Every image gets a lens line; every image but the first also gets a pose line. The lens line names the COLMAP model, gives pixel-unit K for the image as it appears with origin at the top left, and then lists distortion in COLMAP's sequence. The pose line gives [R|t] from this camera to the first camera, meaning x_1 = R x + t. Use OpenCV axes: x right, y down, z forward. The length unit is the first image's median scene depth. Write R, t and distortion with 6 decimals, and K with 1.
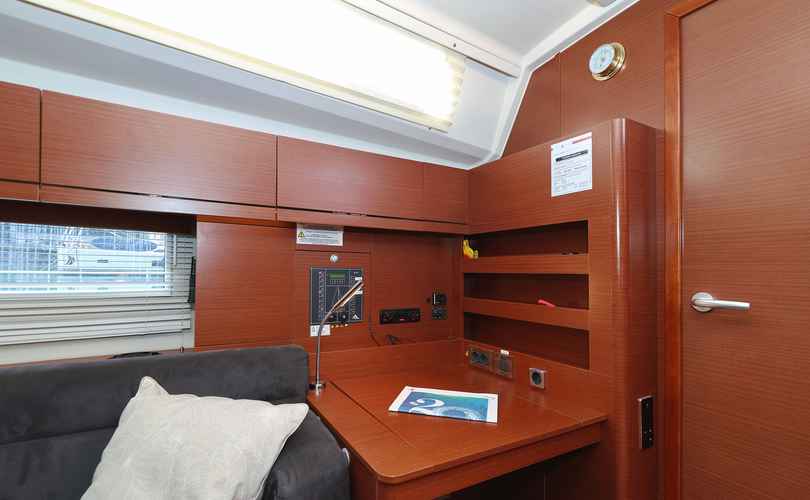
lens RADIAL K [[394.4, 0, 405.0], [0, 394.4, 250.0], [0, 0, 1]] dist [0.001248, 0.000157]
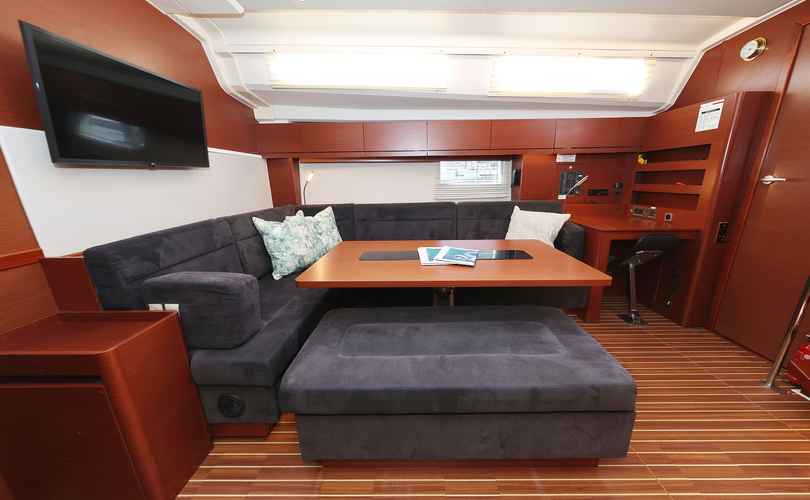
lens RADIAL K [[266.0, 0, 427.0], [0, 266.0, 247.9], [0, 0, 1]] dist [-0.001000, -0.000162]
pose [[0.881474, 0.094259, -0.462730, -0.157846], [0.050412, 0.955495, 0.290668, -0.024345], [0.469534, -0.279543, 0.837492, -0.924002]]
